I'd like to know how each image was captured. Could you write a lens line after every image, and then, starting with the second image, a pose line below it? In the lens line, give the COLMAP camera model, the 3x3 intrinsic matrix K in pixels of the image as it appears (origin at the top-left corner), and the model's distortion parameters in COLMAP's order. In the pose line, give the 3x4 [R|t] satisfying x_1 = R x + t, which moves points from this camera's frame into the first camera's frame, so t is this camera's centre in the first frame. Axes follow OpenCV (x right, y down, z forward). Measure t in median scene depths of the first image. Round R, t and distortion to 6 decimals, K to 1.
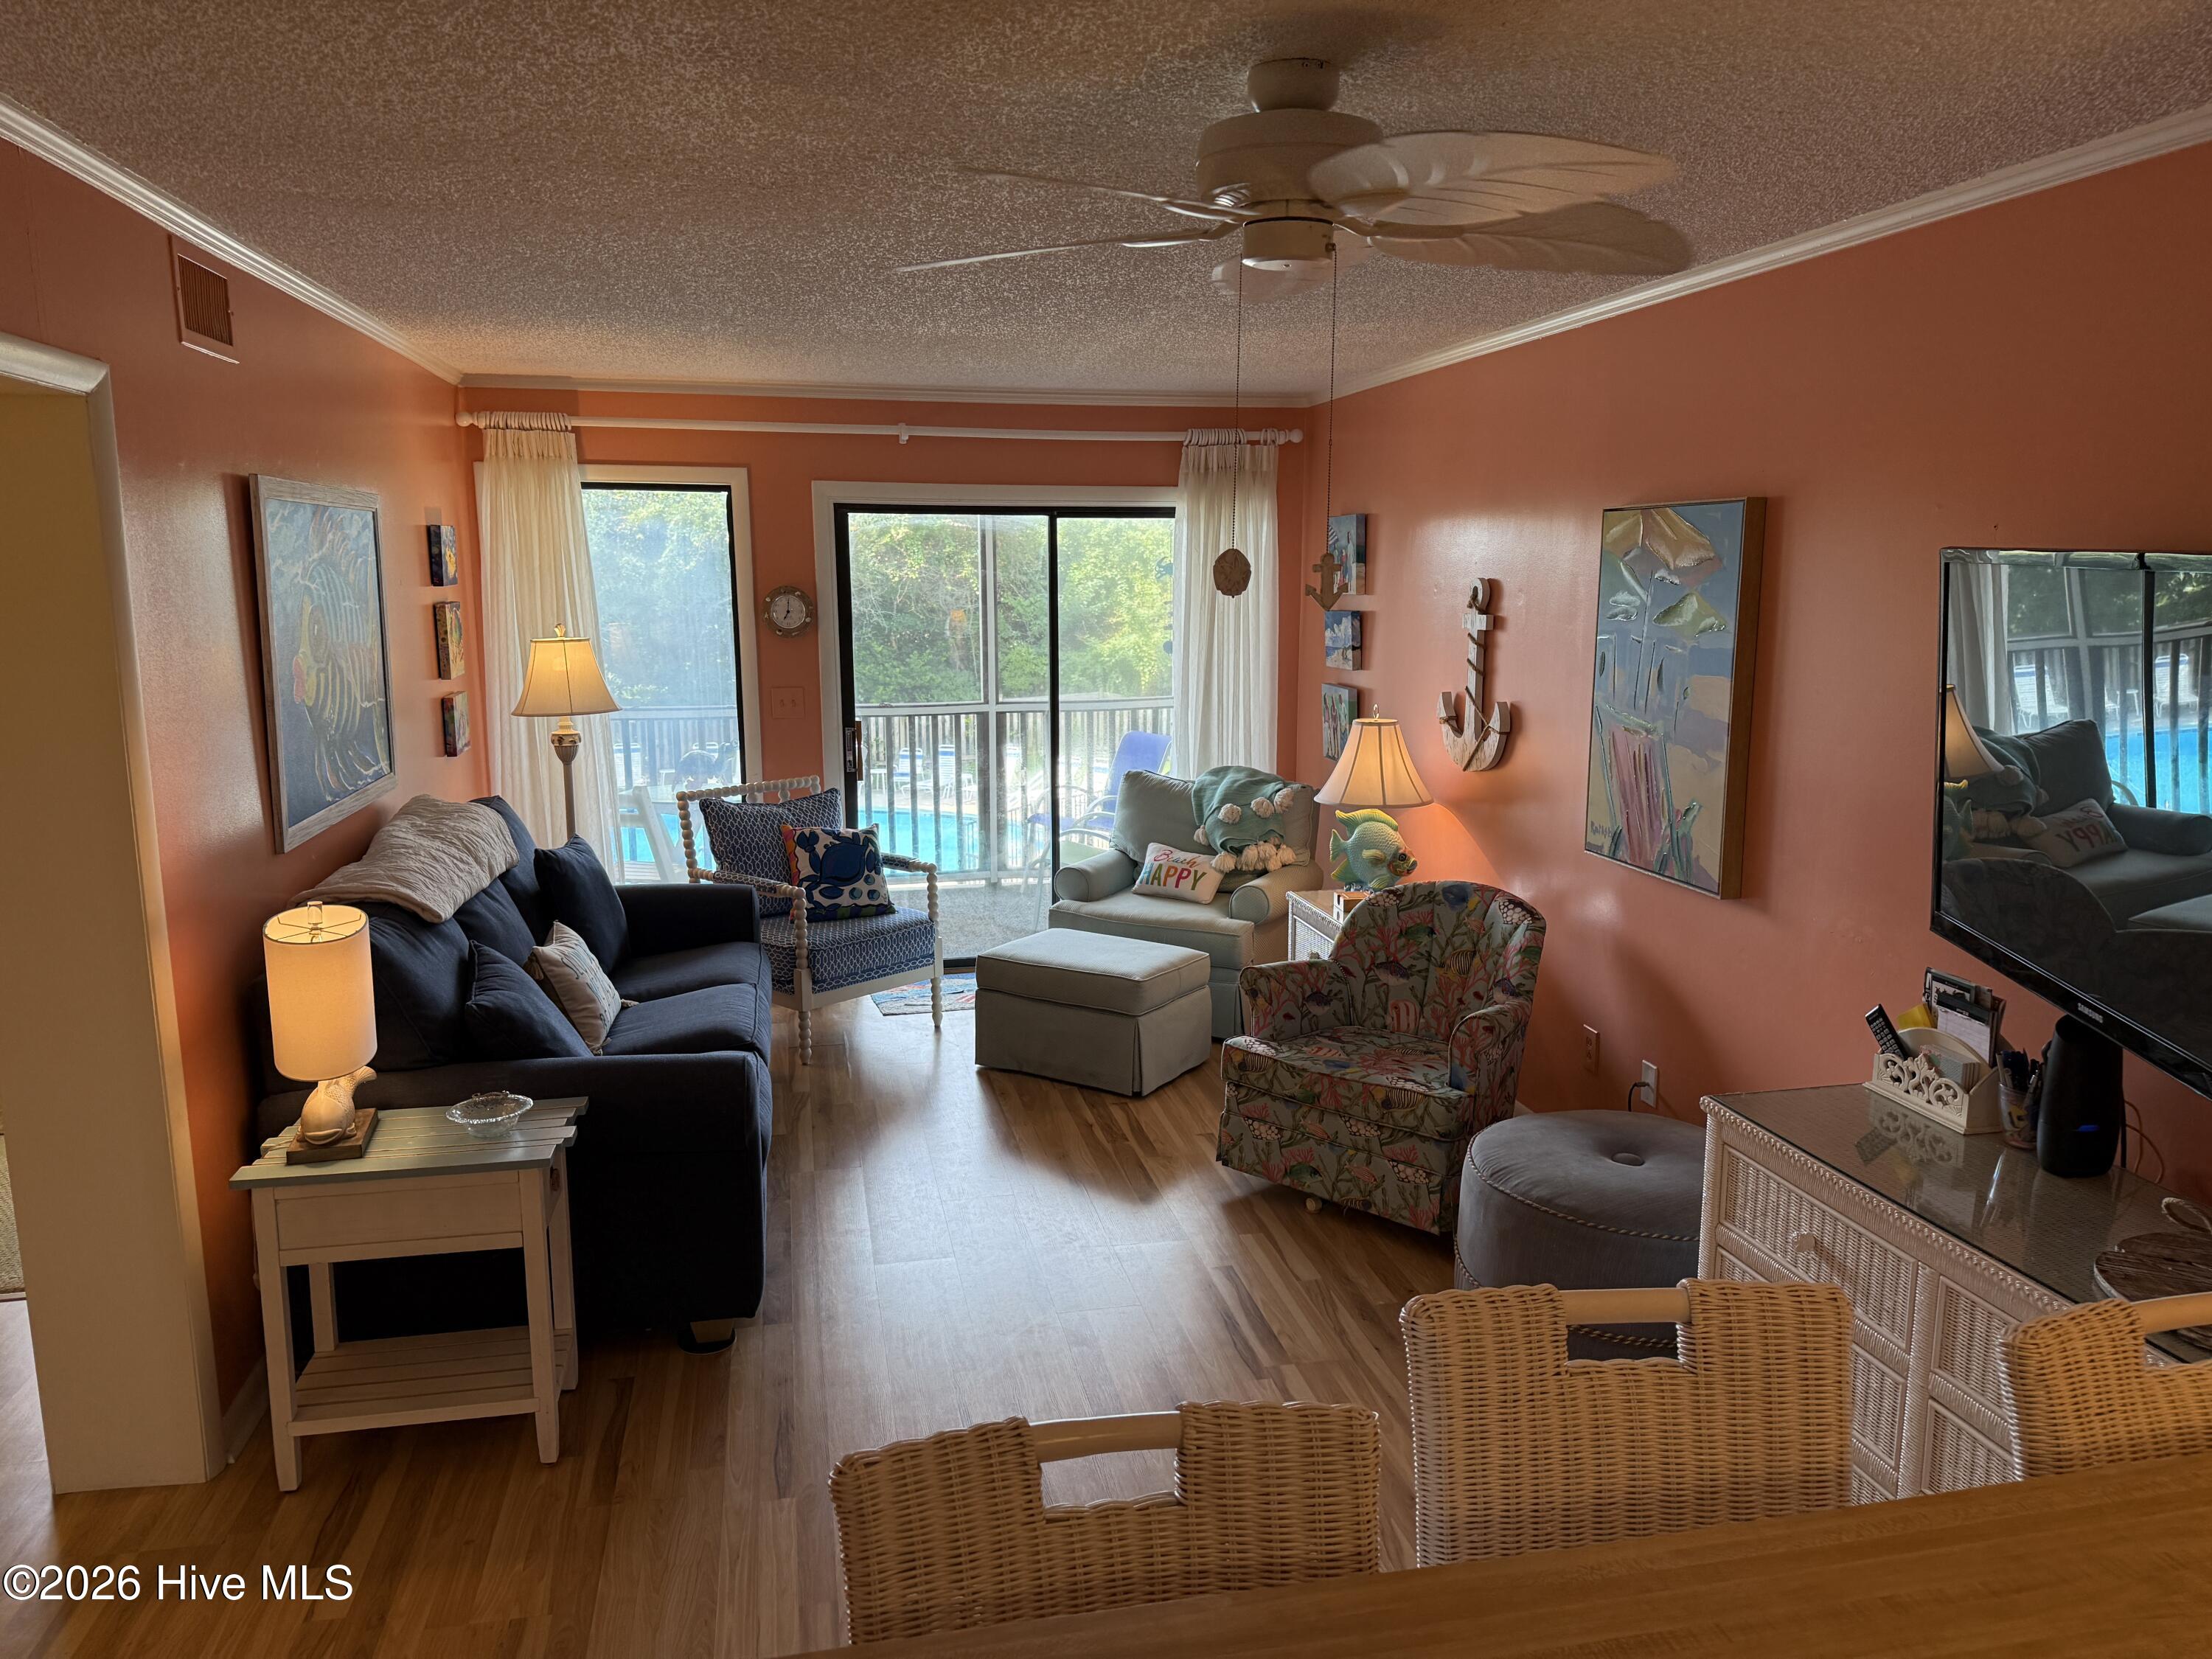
lens RADIAL K [[1537.9, 0, 1093.0], [0, 1537.9, 822.2], [0, 0, 1]] dist [0.072231, -0.099092]
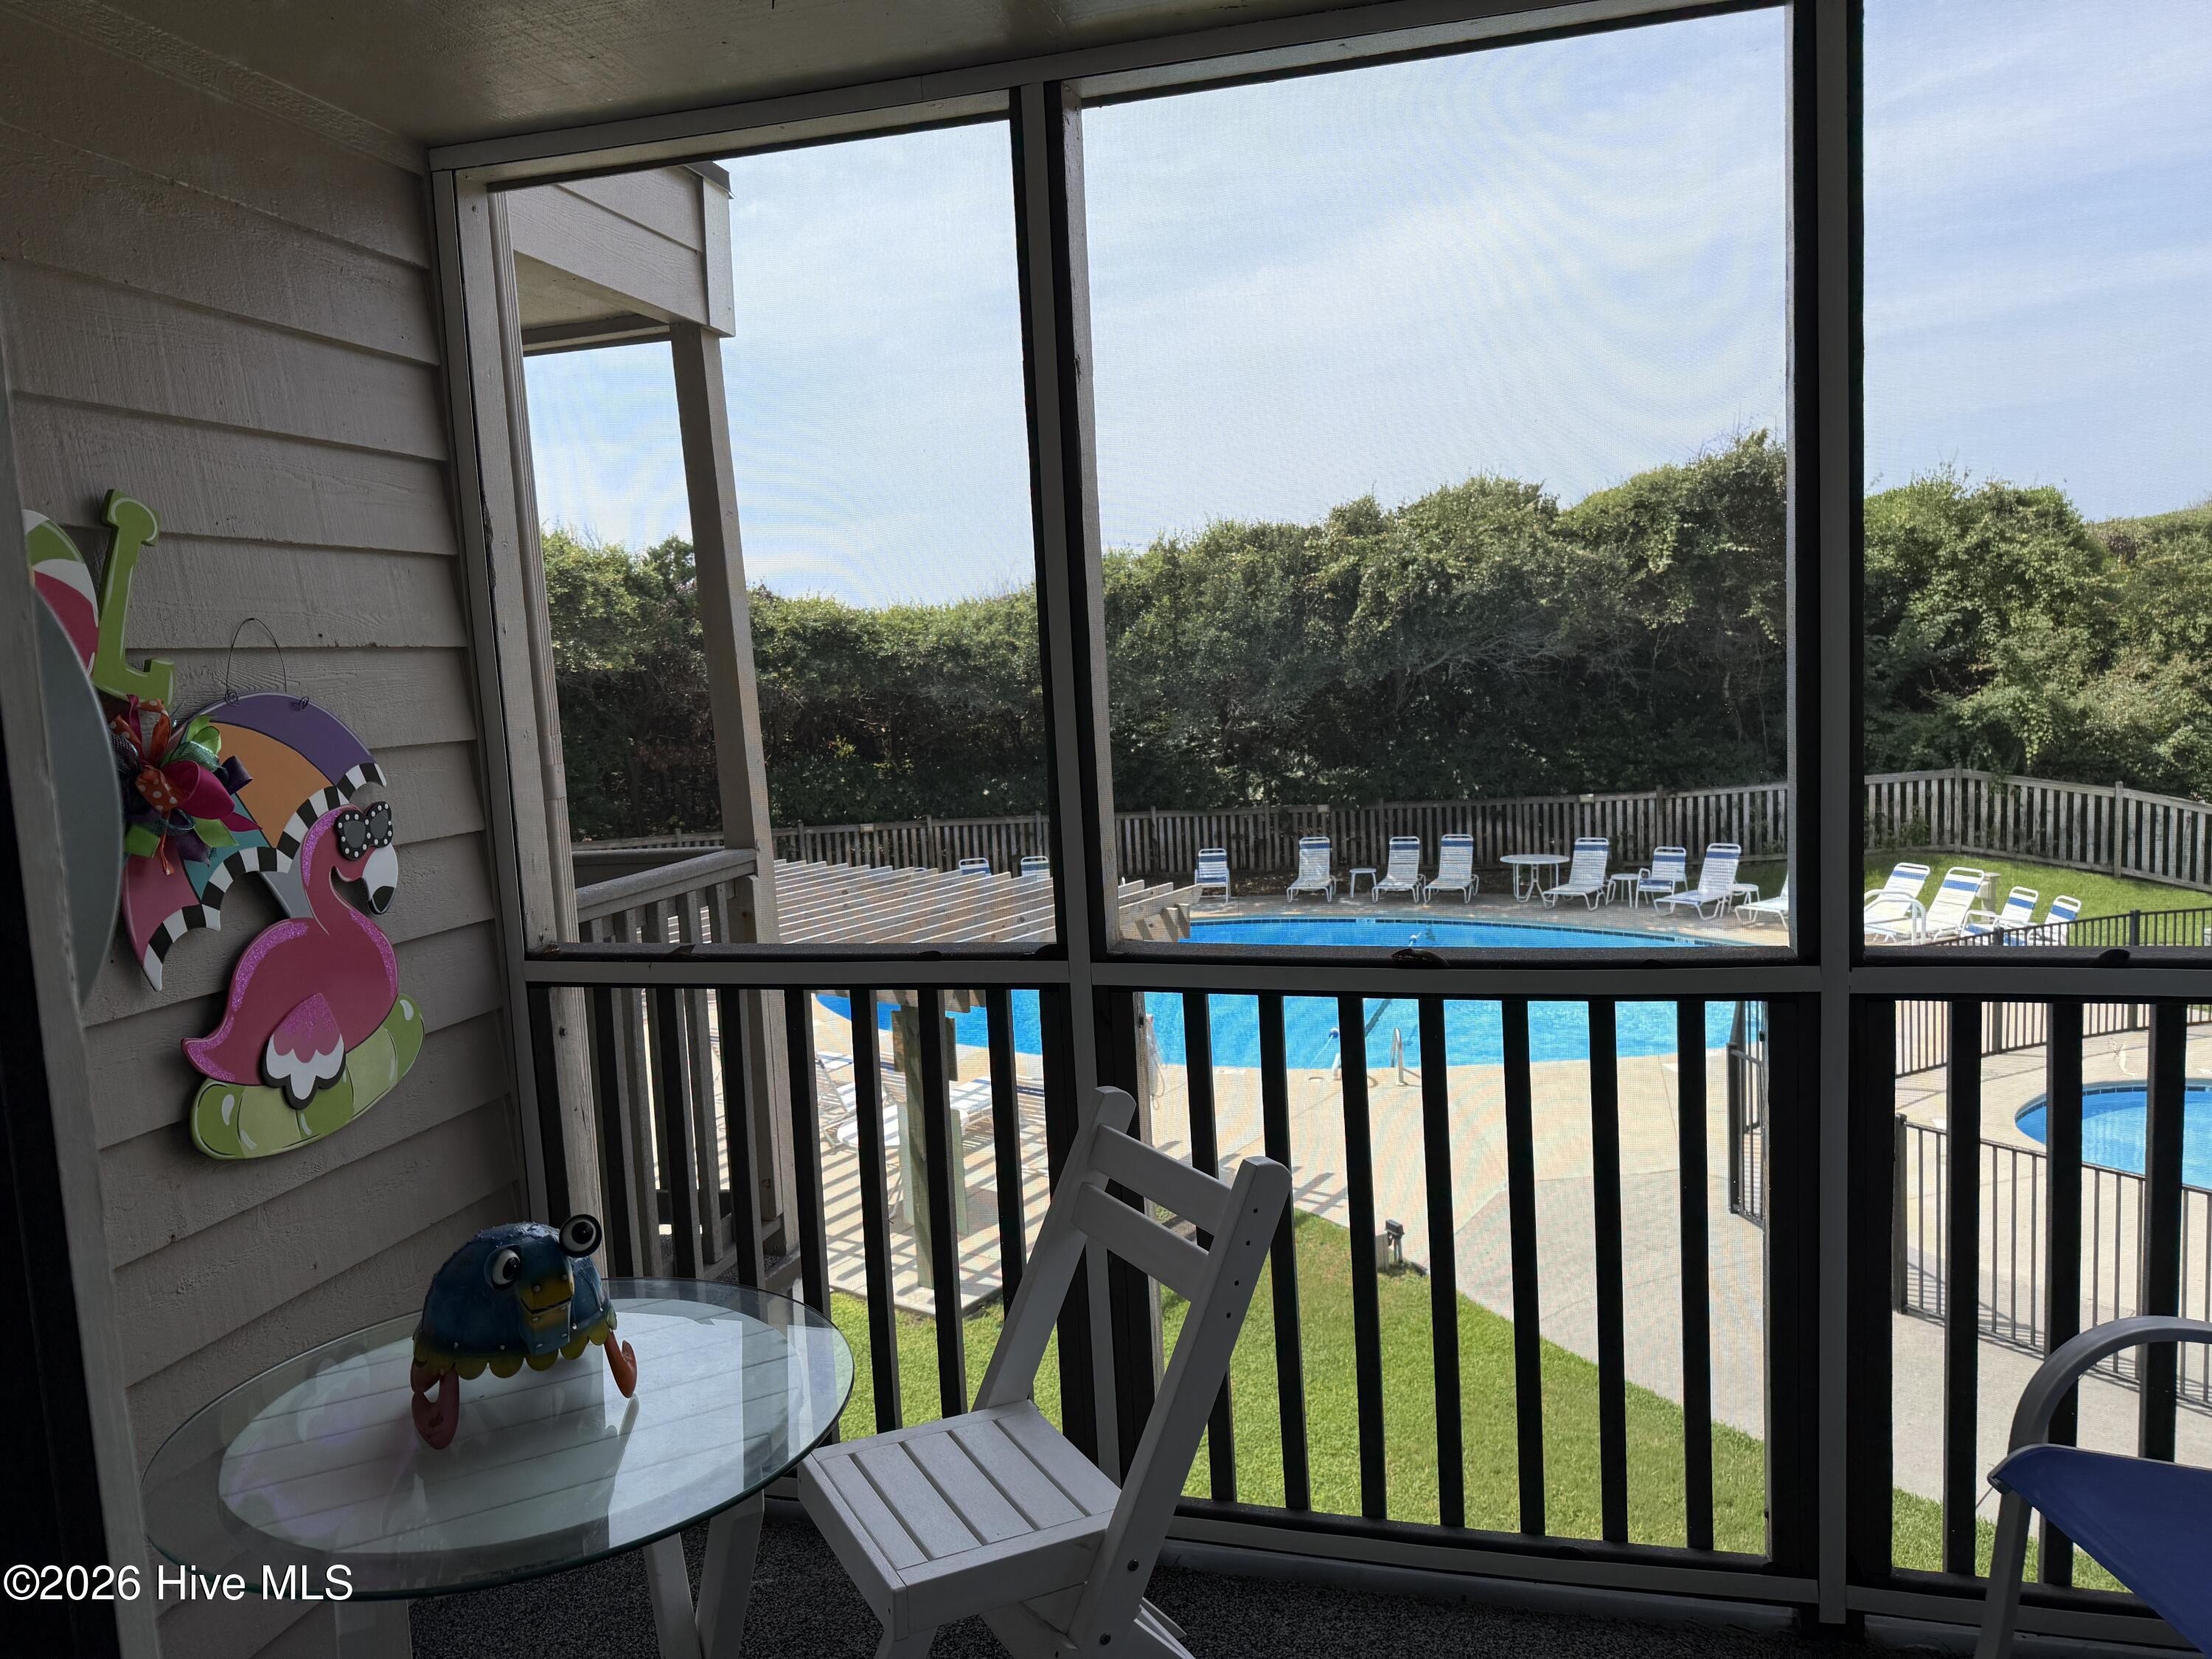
lens RADIAL K [[1537.9, 0, 1094.9], [0, 1537.9, 851.9], [0, 0, 1]] dist [0.072231, -0.099092]
pose [[0.885949, 0.012782, -0.463606, -0.103524], [-0.025102, 0.999476, -0.020413, -0.162455], [0.463102, 0.029722, 0.885806, 1.357060]]
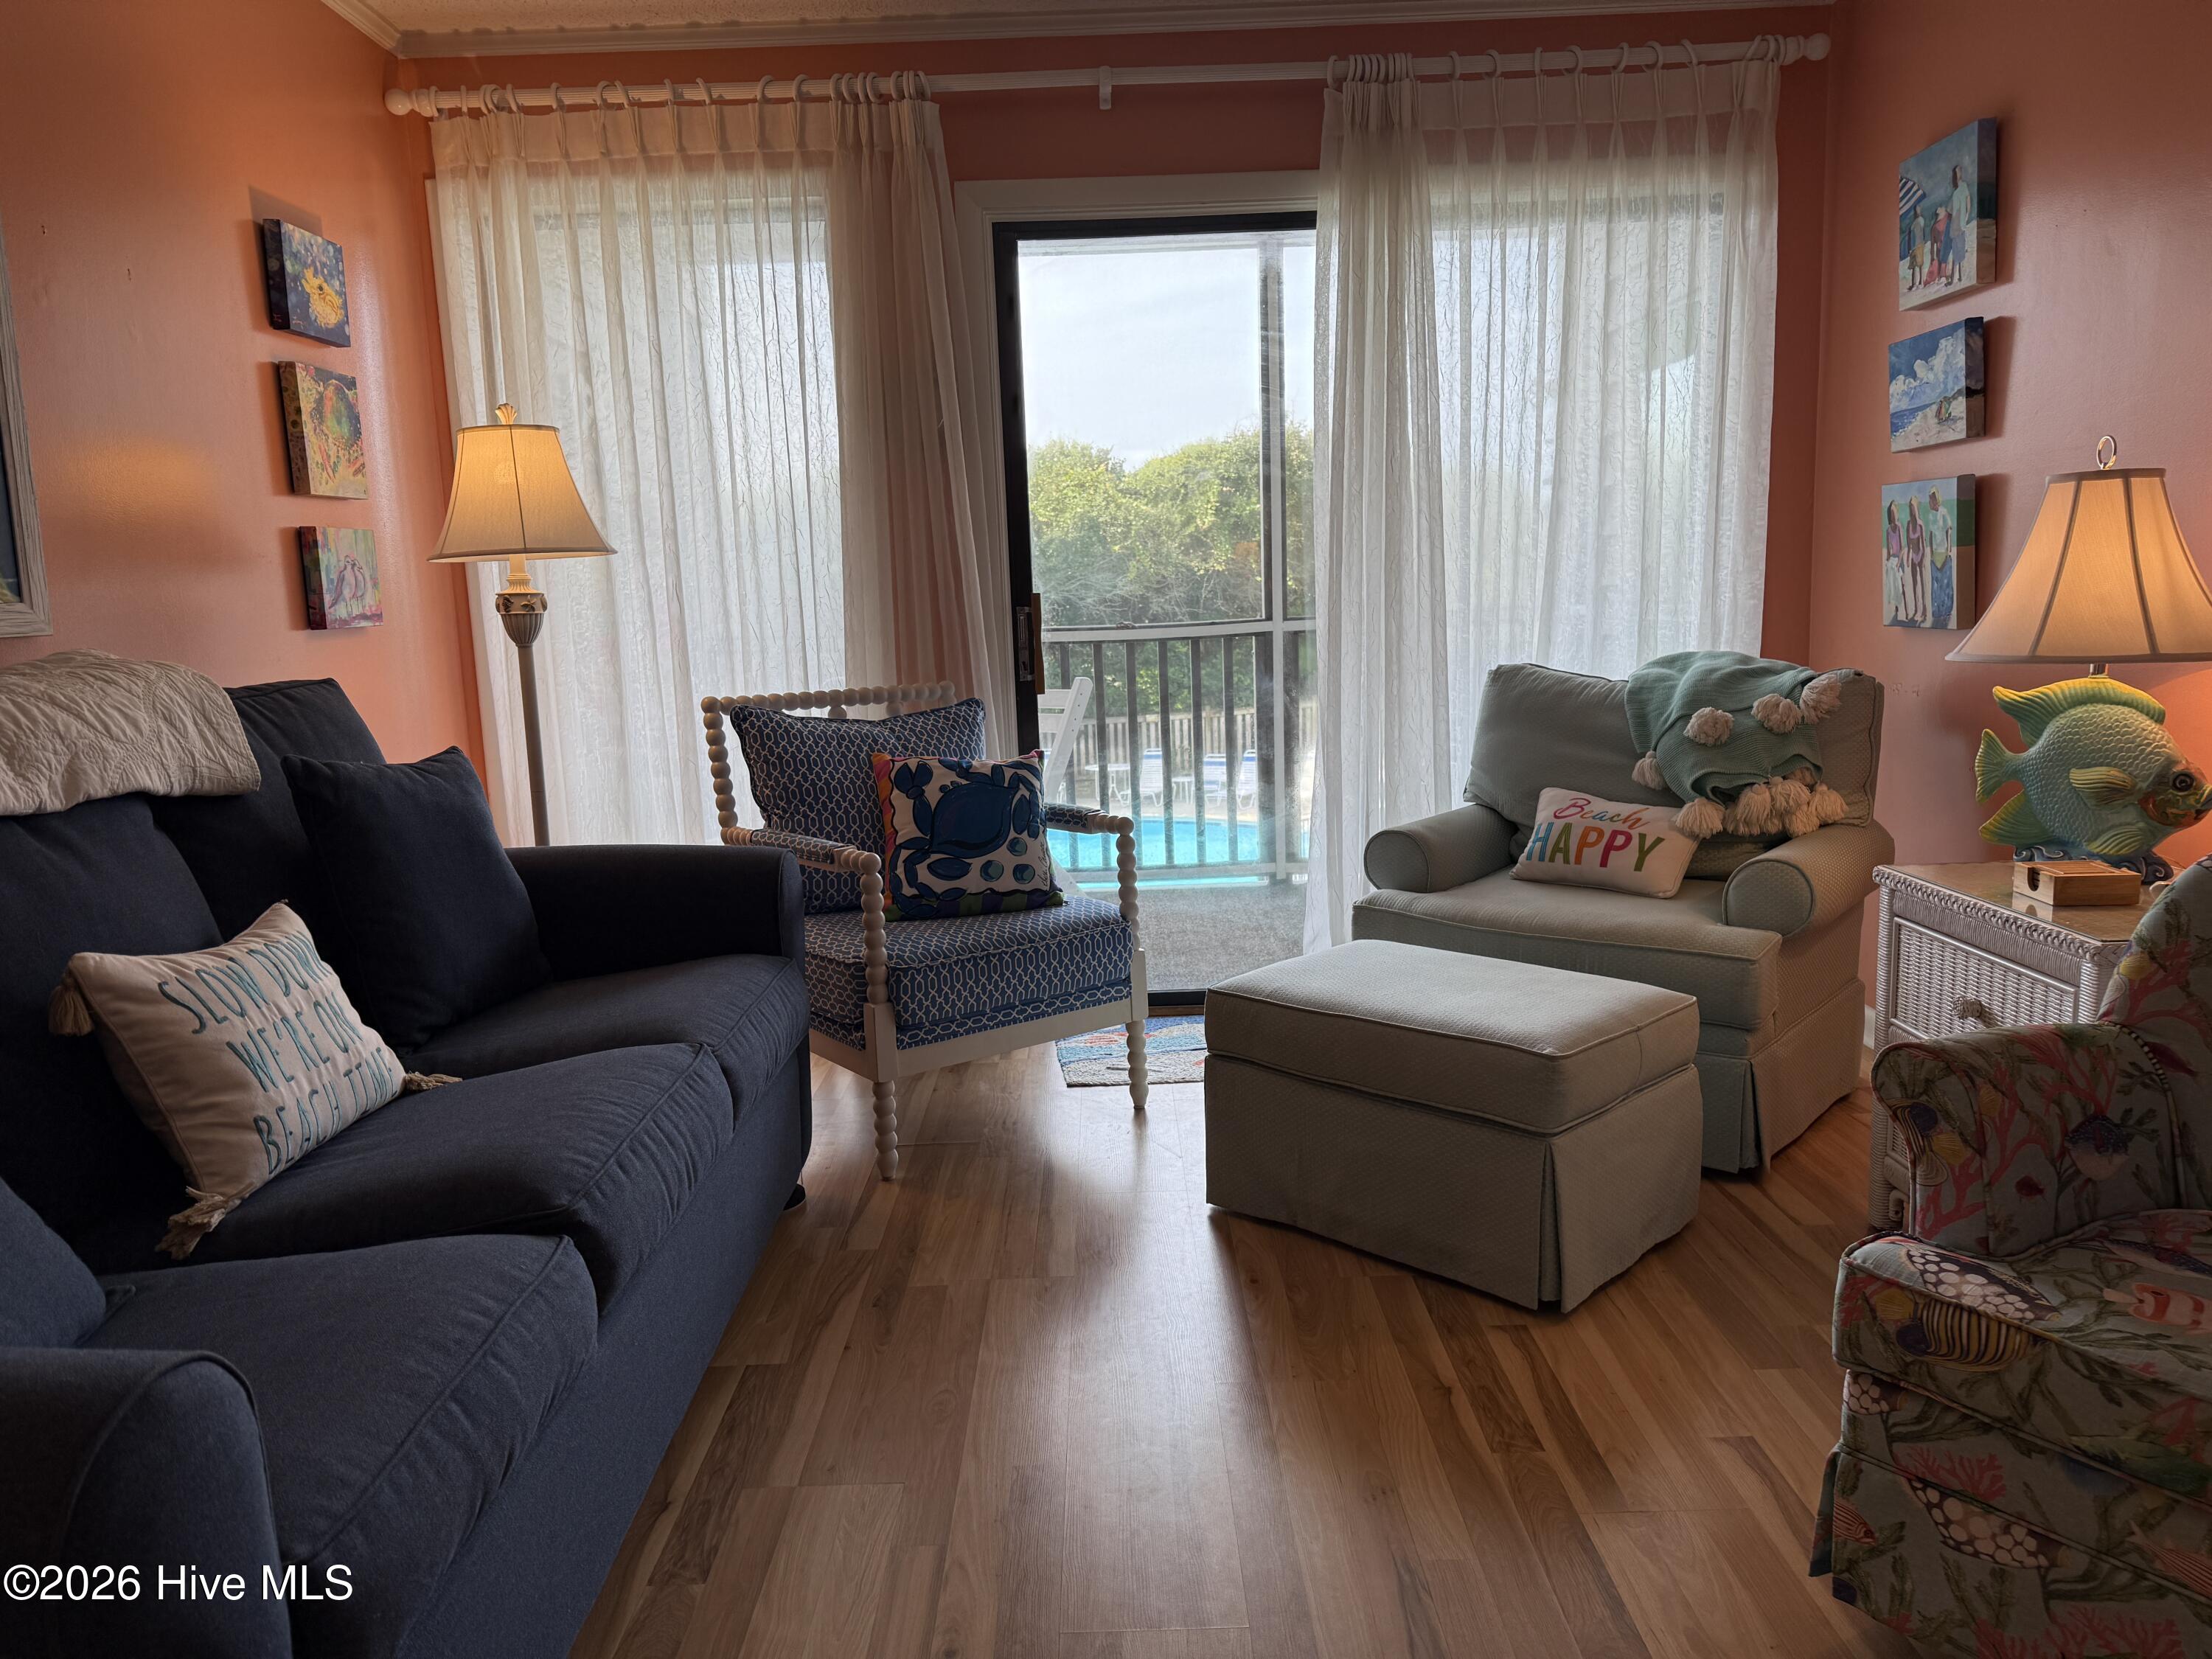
lens RADIAL K [[1537.9, 0, 1090.8], [0, 1537.9, 828.0], [0, 0, 1]] dist [0.072231, -0.099092]
pose [[0.978352, -0.001698, -0.206939, -0.009250], [-0.000629, 0.999937, -0.011175, 0.045738], [0.206945, 0.011063, 0.978290, 0.578554]]
